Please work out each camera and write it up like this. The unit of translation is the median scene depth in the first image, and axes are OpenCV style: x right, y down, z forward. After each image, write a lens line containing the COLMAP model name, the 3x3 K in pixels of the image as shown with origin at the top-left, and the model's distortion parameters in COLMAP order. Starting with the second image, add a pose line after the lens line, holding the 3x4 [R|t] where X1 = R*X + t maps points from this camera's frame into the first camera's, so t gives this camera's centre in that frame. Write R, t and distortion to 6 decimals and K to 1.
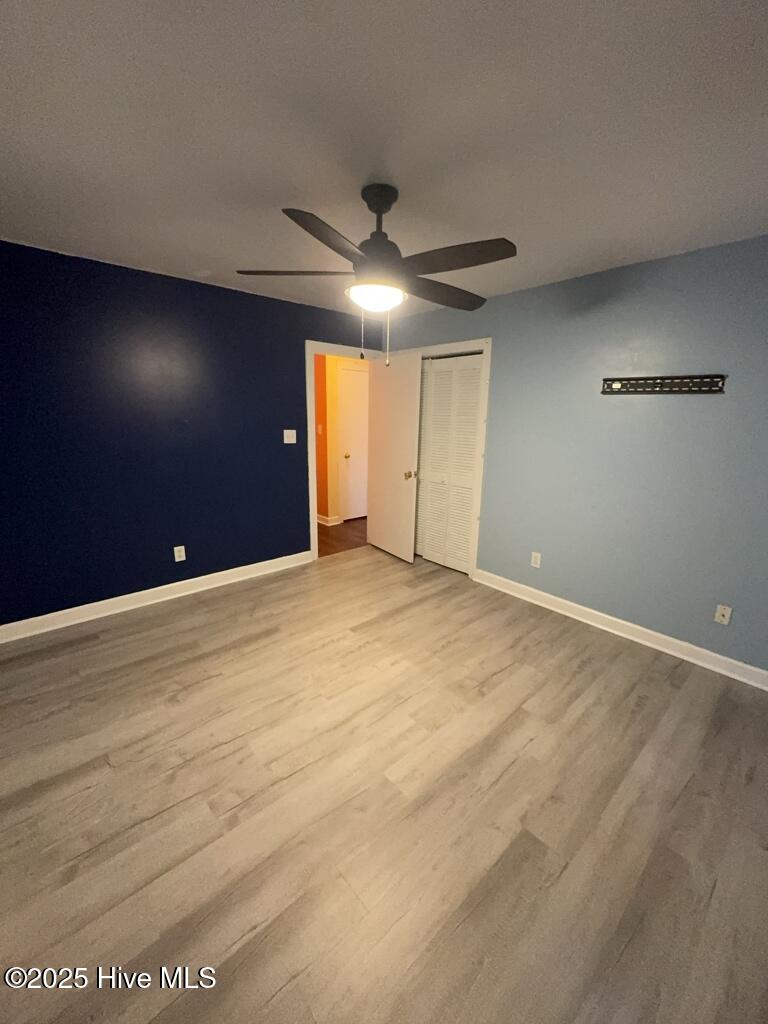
lens RADIAL K [[408.9, 0, 384.0], [0, 408.9, 512.0], [0, 0, 1]] dist [0.001195, 0.000274]
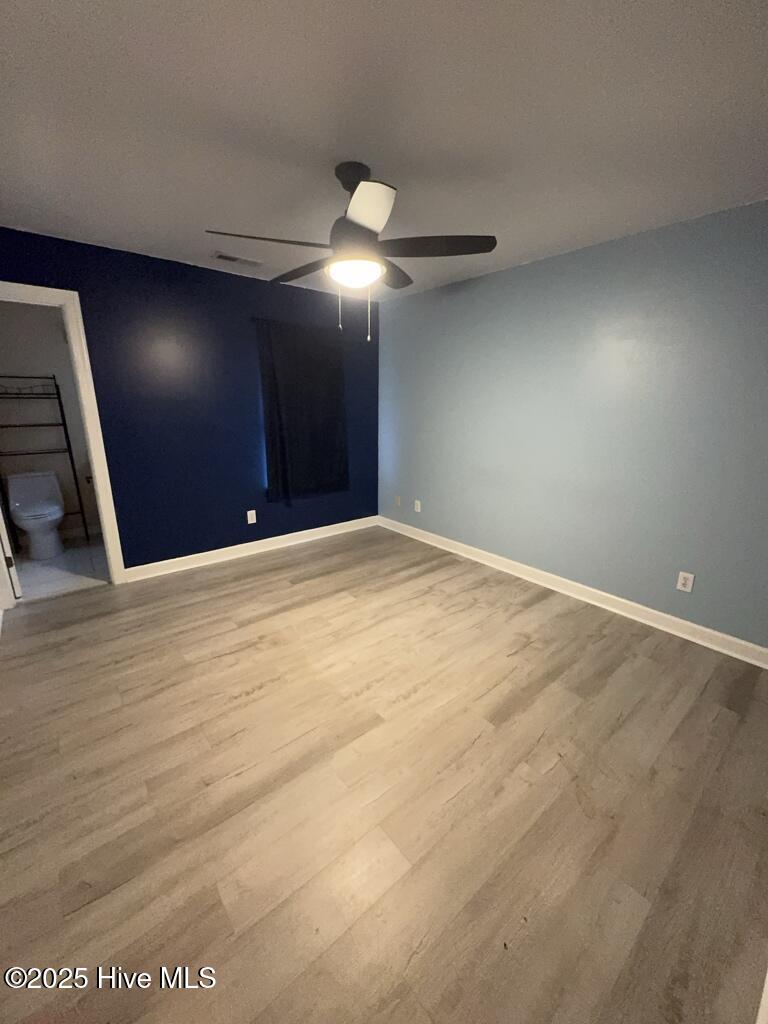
lens RADIAL K [[408.9, 0, 384.0], [0, 408.9, 512.0], [0, 0, 1]] dist [0.001195, 0.000274]
pose [[-0.998990, -0.037338, 0.025010, -0.112932], [-0.020446, 0.873195, 0.486942, -0.409401], [-0.040020, 0.485939, -0.873076, 1.784029]]
